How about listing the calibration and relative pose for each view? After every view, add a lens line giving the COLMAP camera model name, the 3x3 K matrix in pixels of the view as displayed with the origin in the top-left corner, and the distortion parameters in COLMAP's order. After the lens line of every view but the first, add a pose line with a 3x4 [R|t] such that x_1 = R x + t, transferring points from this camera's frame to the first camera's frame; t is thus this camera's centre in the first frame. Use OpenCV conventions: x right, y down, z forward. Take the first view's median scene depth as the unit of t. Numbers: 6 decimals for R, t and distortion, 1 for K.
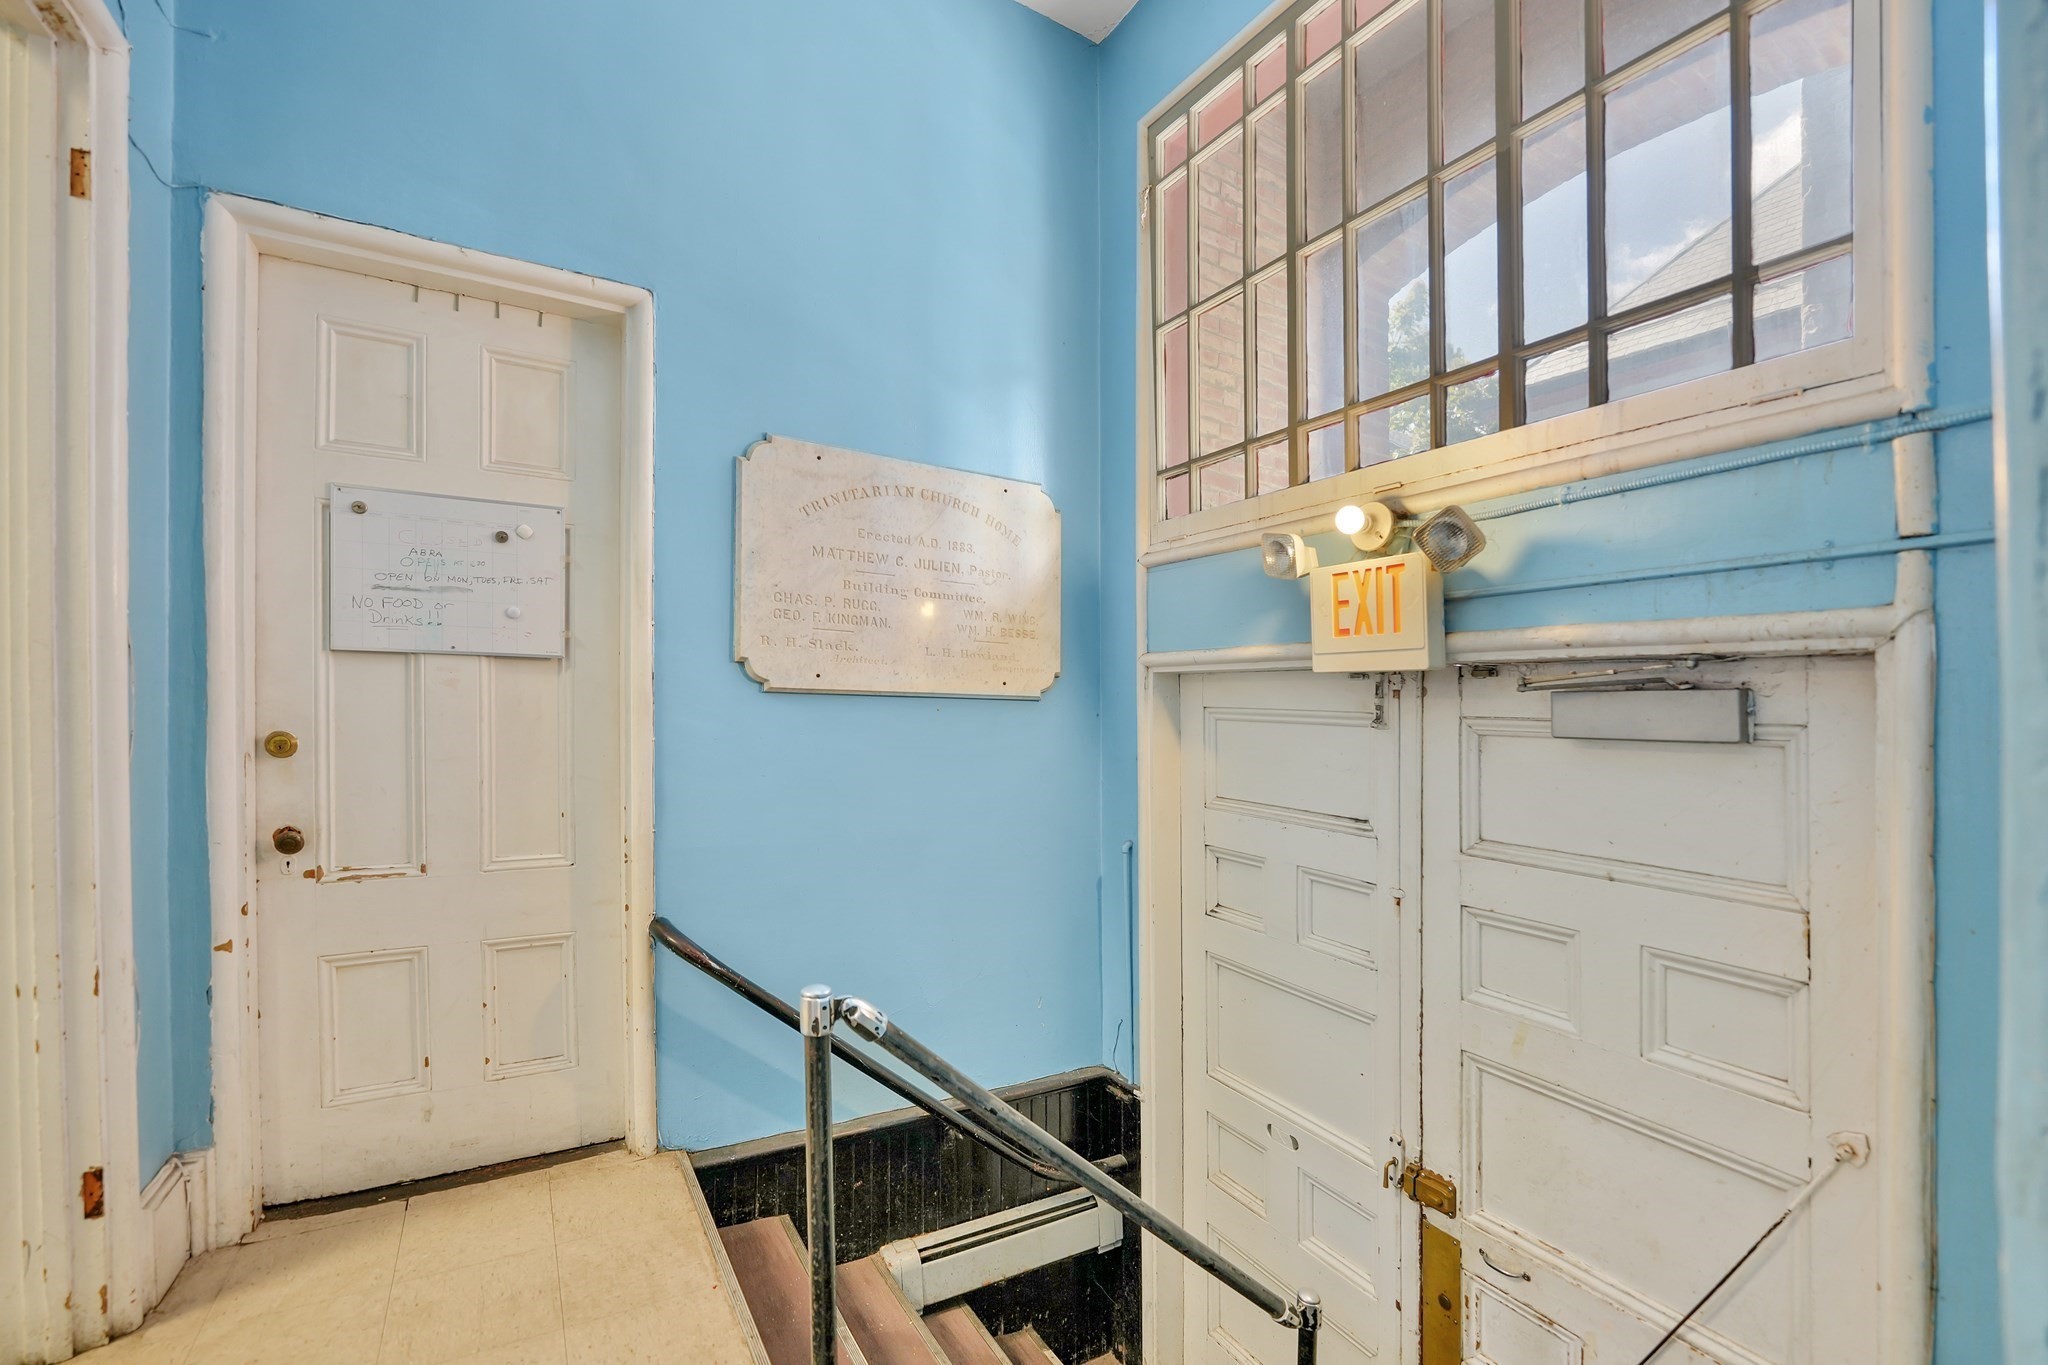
lens RADIAL K [[850.0, 0, 1051.8], [0, 850.0, 655.2], [0, 0, 1]] dist [-0.021211, -0.000027]
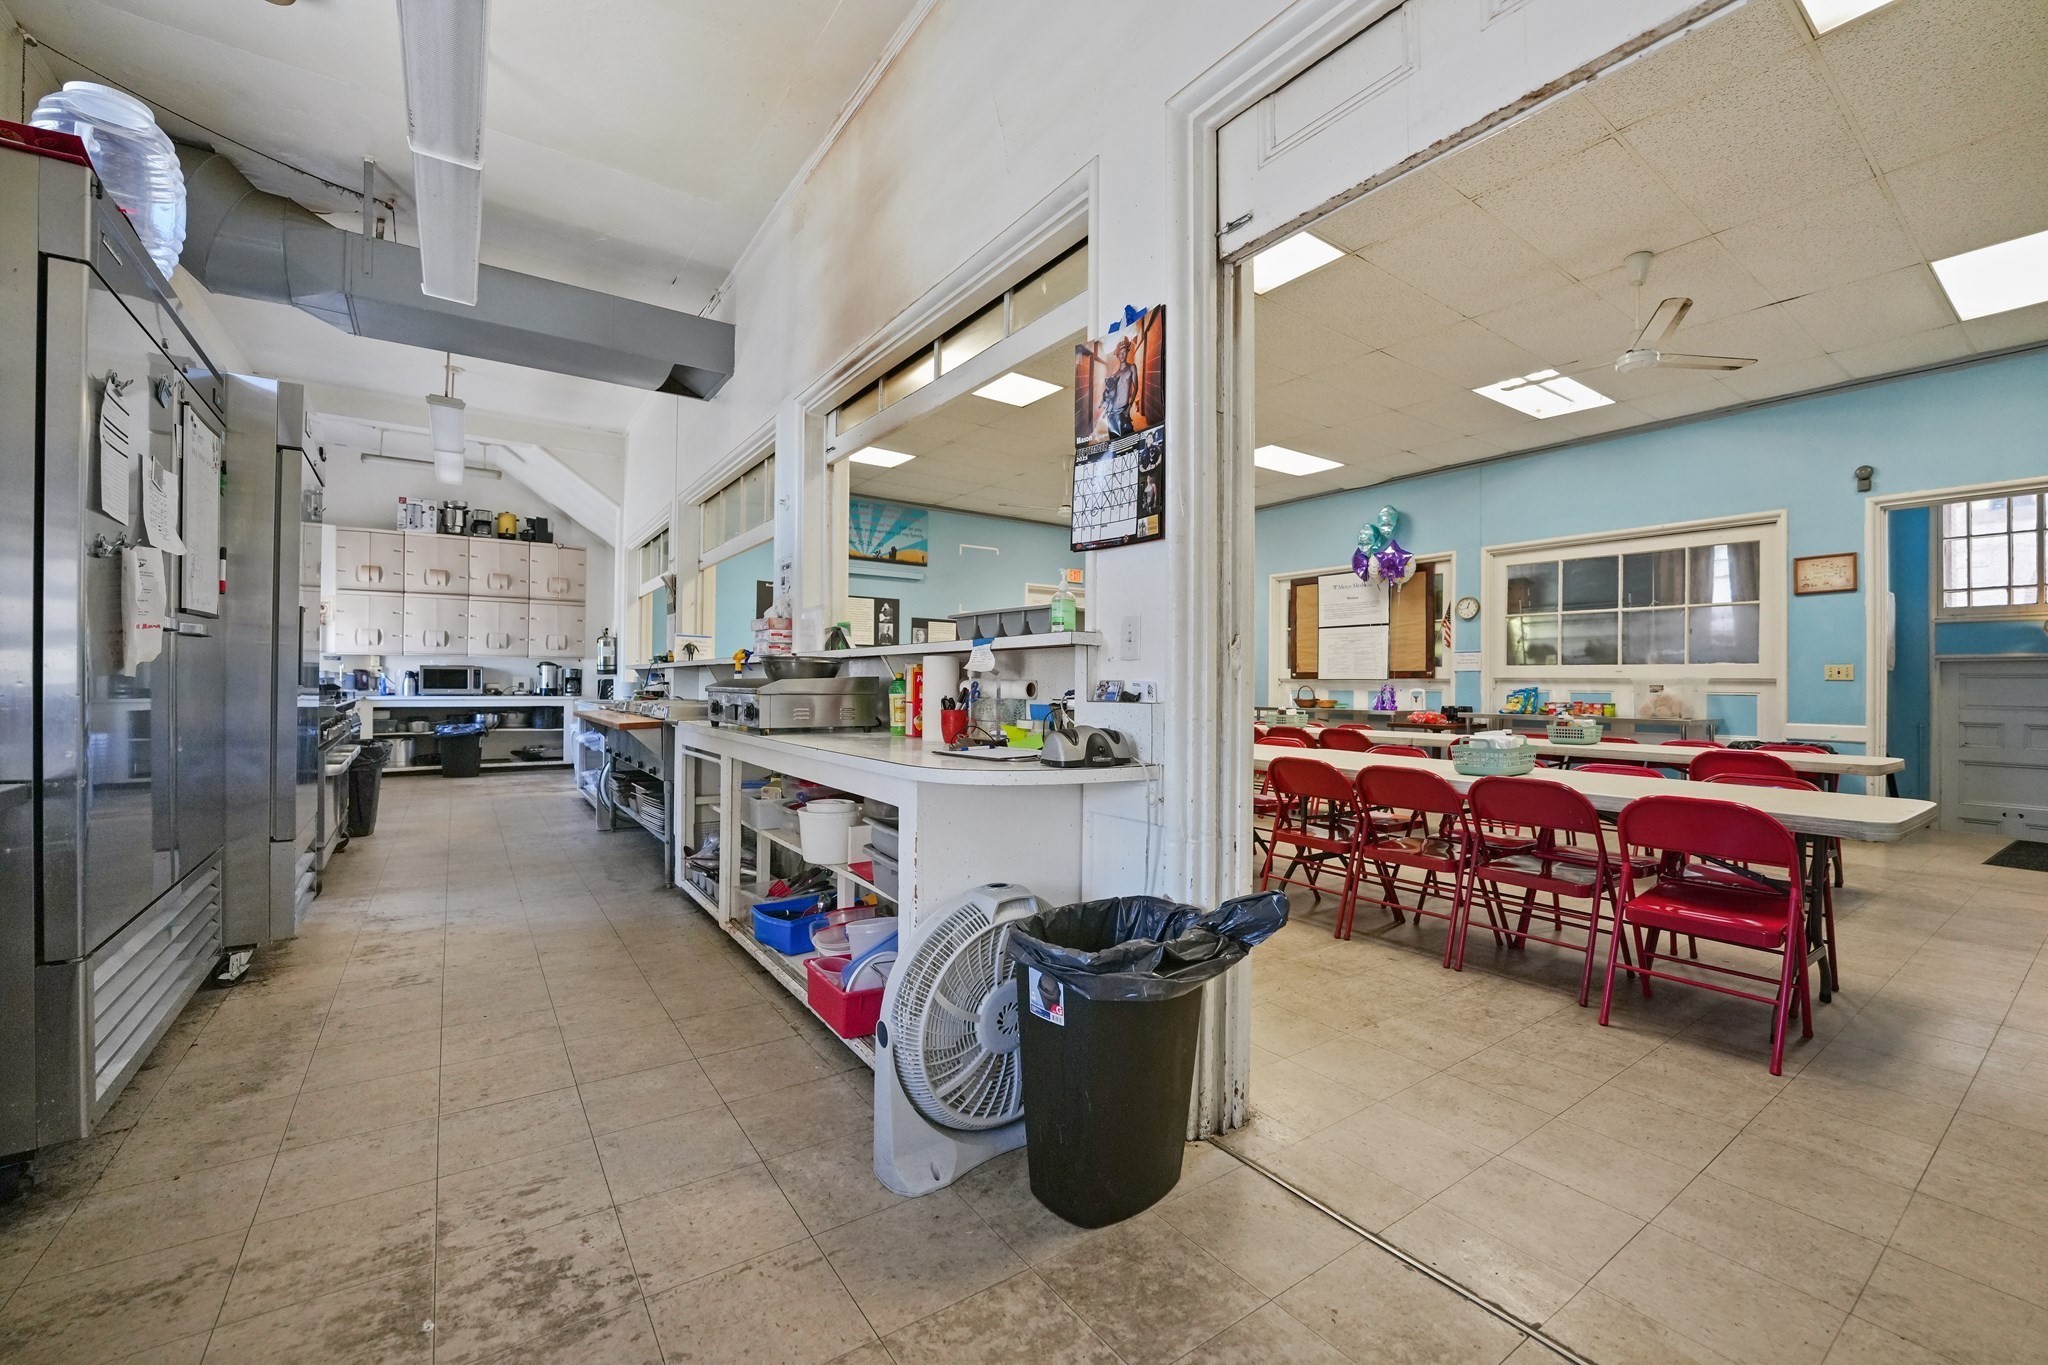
lens RADIAL K [[824.2, 0, 1015.3], [0, 824.2, 682.4], [0, 0, 1]] dist [-0.020128, 0.000186]
pose [[0.998852, 0.017238, 0.044686, -3.166722], [-0.017198, 0.999851, -0.001287, 0.150262], [-0.044701, 0.000517, 0.999000, -1.570022]]
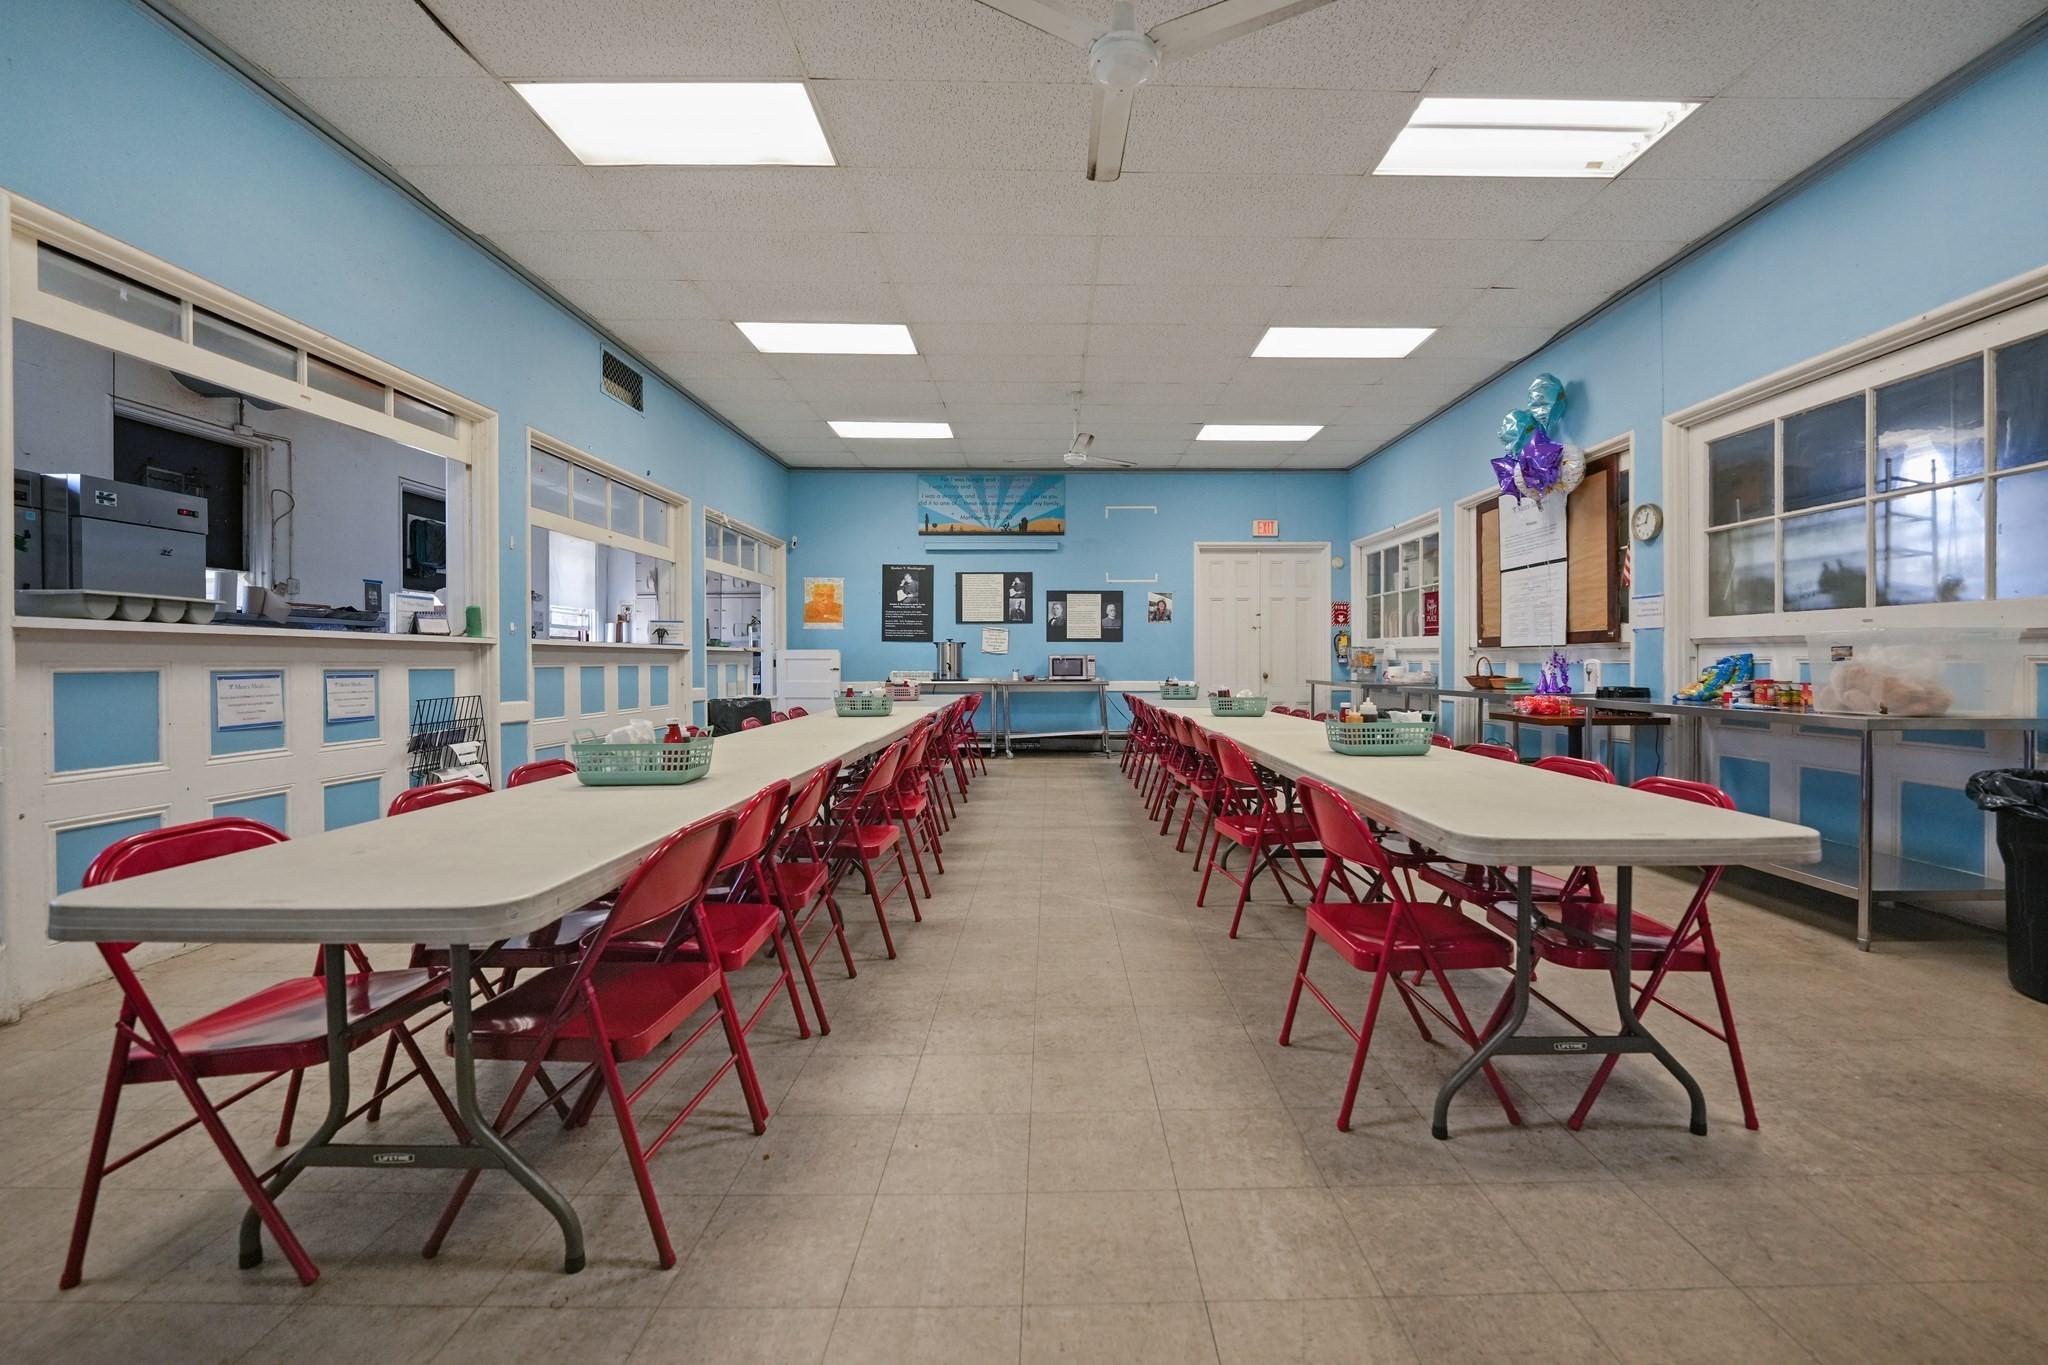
lens RADIAL K [[850.0, 0, 1051.8], [0, 850.0, 655.2], [0, 0, 1]] dist [-0.021211, -0.000027]
pose [[0.853346, 0.001135, -0.521343, -1.485827], [-0.002247, 0.999996, -0.001500, 0.140187], [0.521340, 0.002452, 0.853346, -0.871335]]
